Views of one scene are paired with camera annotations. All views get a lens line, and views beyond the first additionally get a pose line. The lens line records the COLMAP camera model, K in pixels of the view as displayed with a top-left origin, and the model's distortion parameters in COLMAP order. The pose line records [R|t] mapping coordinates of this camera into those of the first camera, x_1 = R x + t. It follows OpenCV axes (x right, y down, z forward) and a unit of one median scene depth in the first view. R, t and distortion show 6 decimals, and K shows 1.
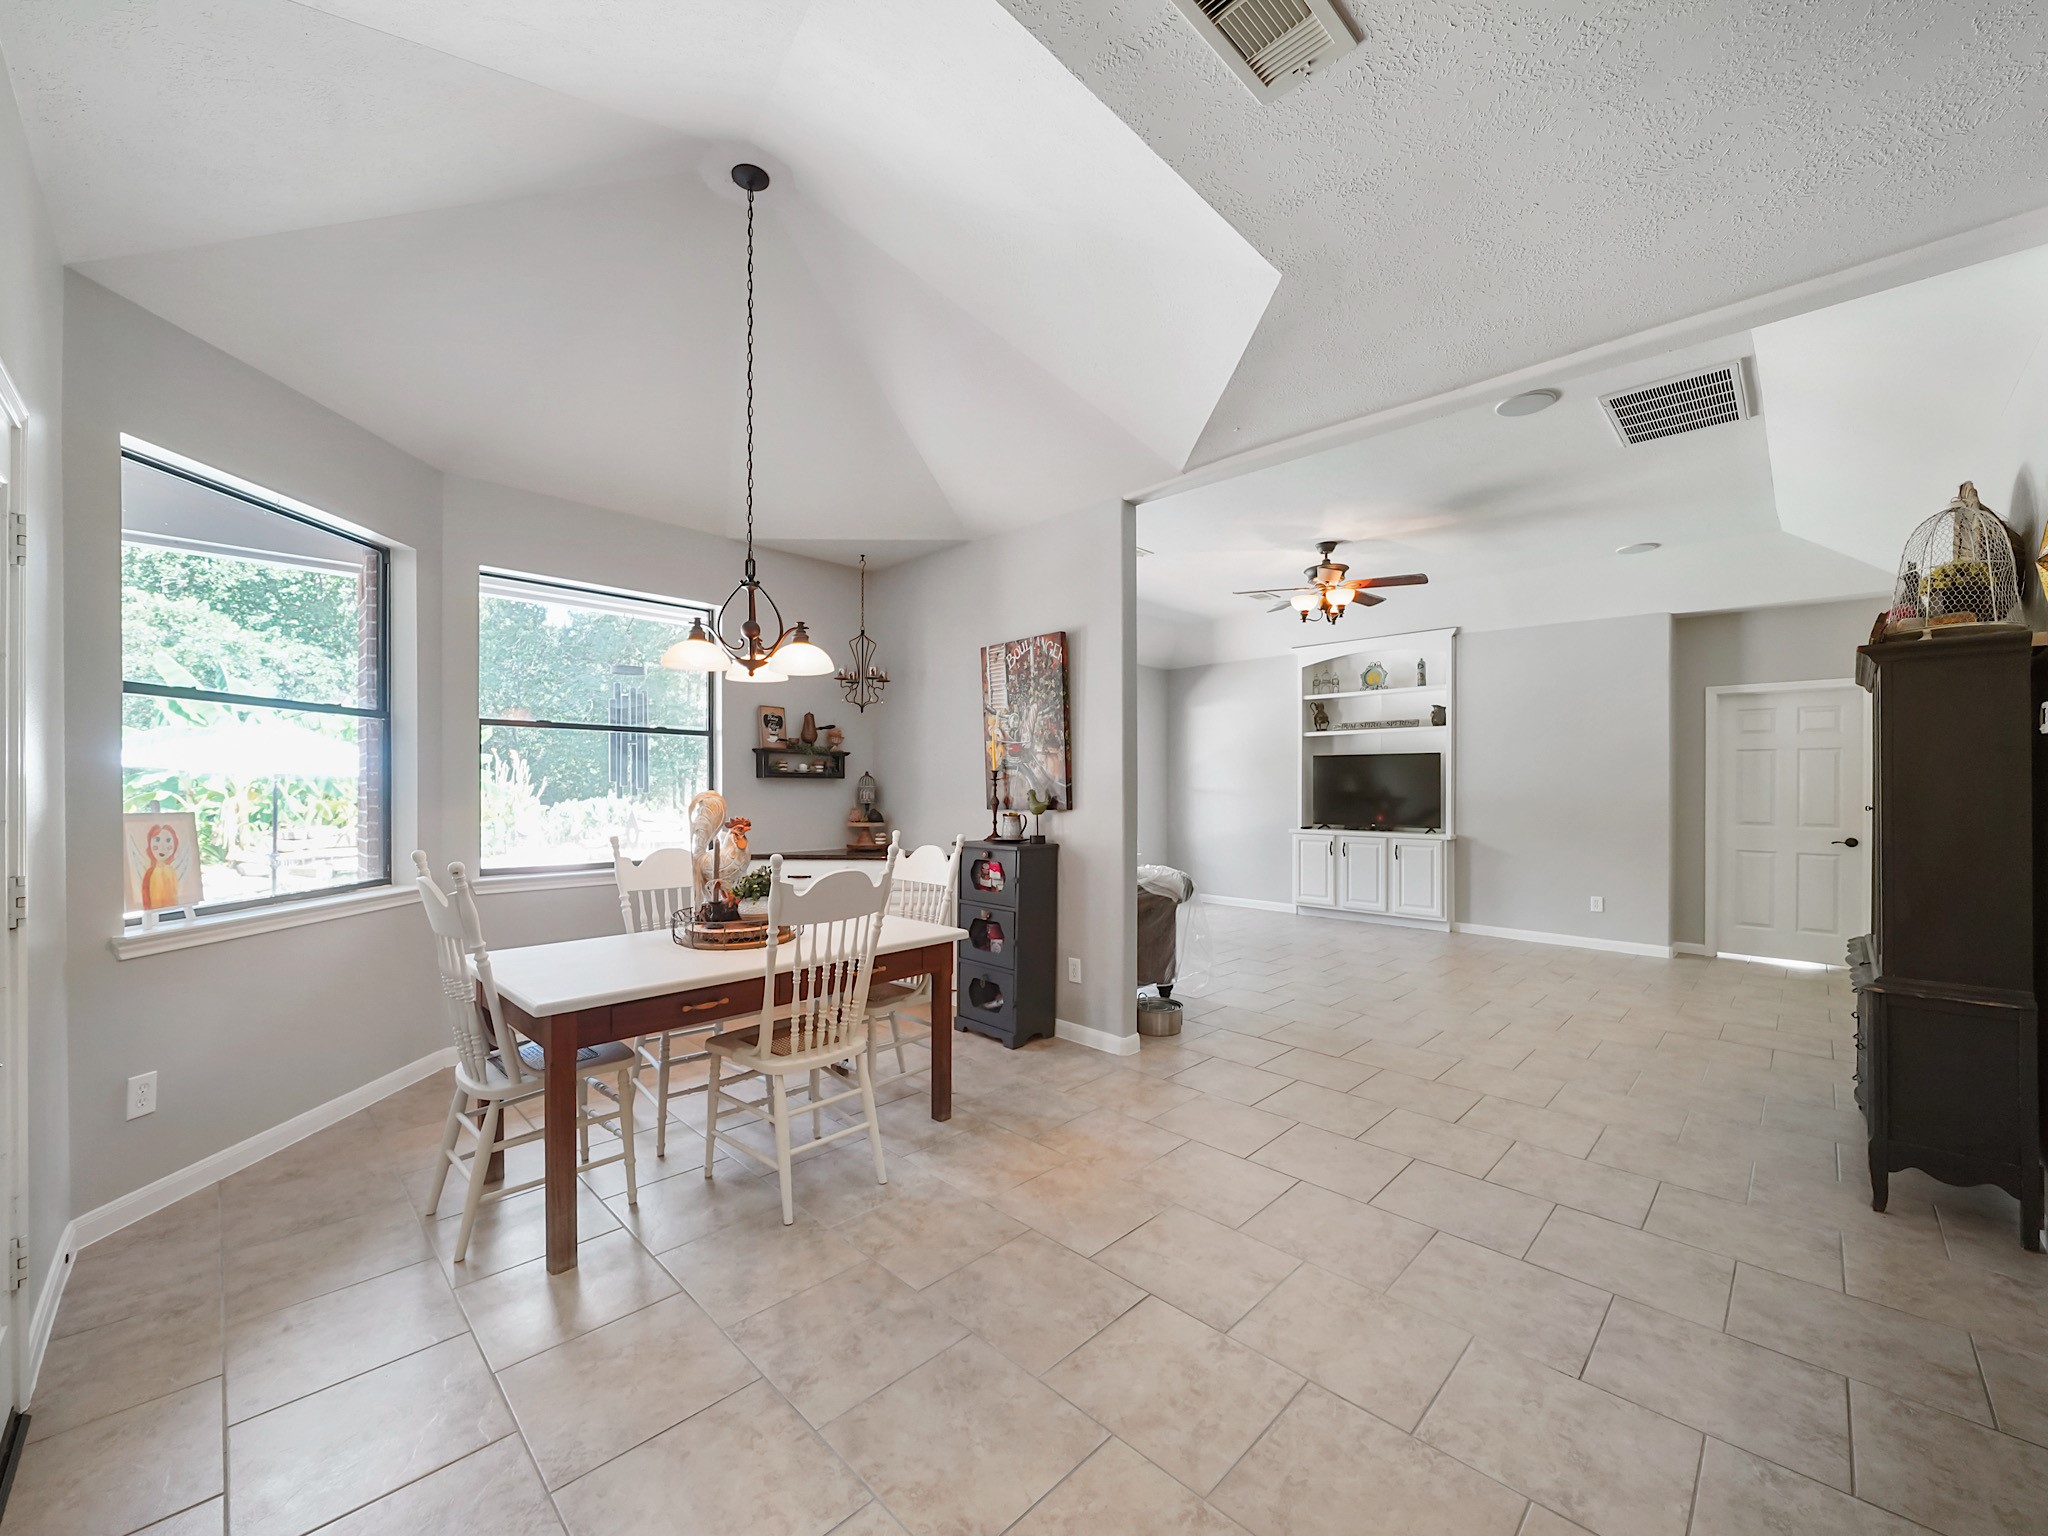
lens RADIAL K [[800.4, 0, 1007.9], [0, 800.4, 791.4], [0, 0, 1]] dist [-0.011115, 0.000087]
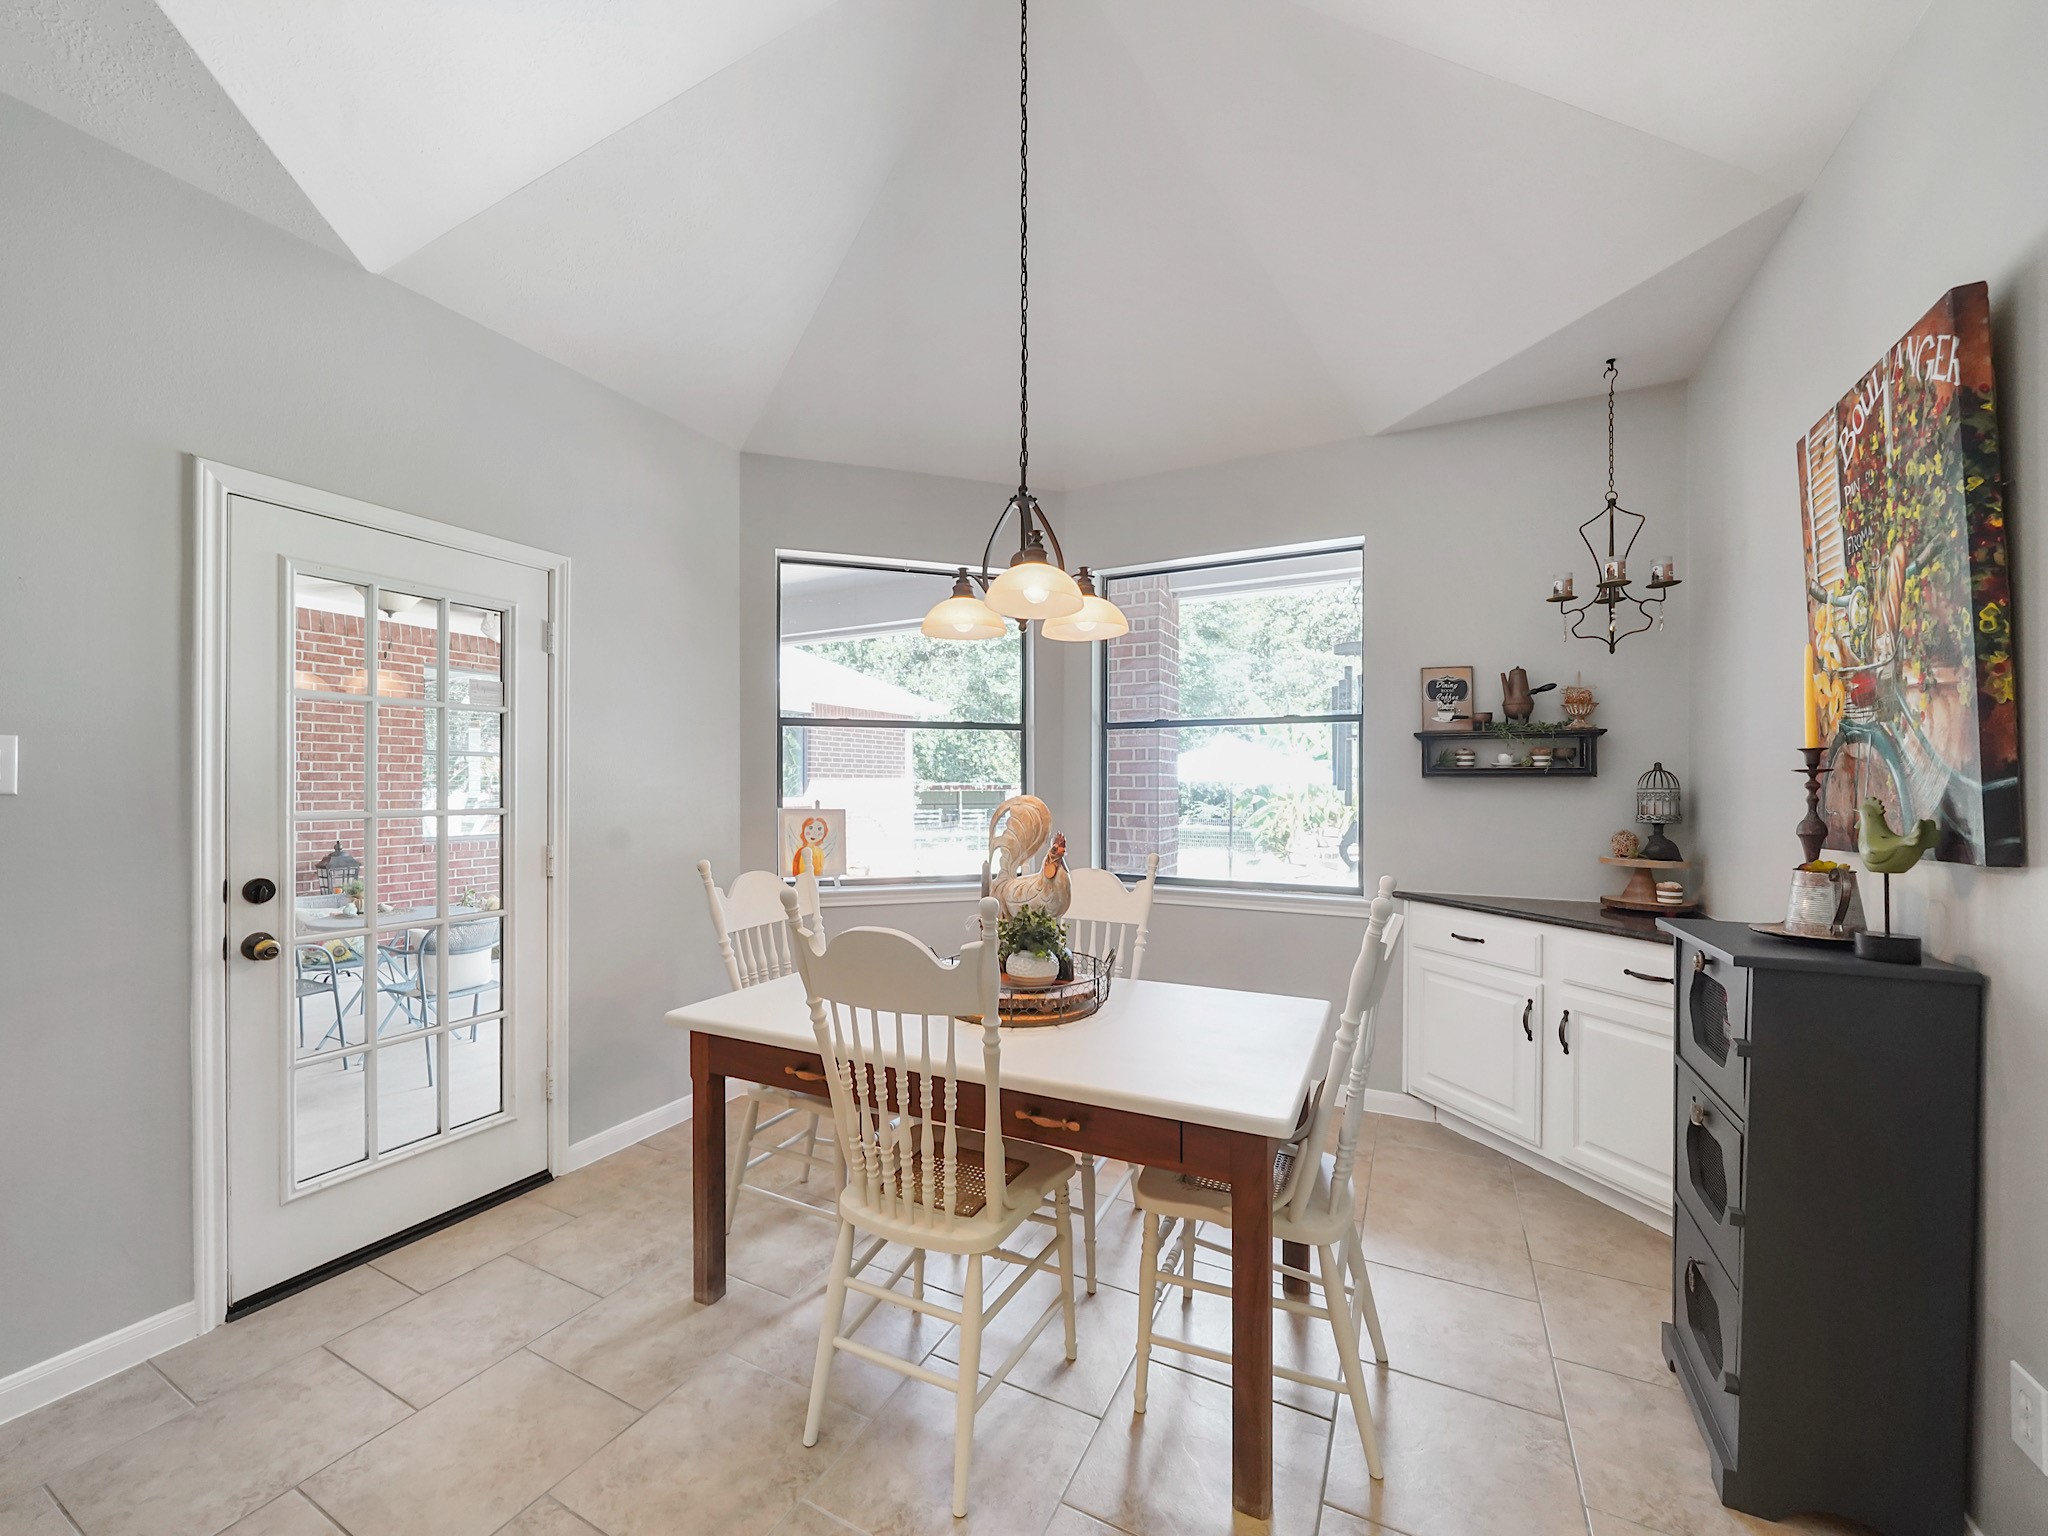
lens RADIAL K [[800.4, 0, 1007.9], [0, 800.4, 791.4], [0, 0, 1]] dist [-0.011115, 0.000087]
pose [[0.312045, -0.000485, -0.950067, 0.219439], [-0.008233, 0.999961, -0.003214, -0.001231], [0.950032, 0.008825, 0.312029, 0.510321]]
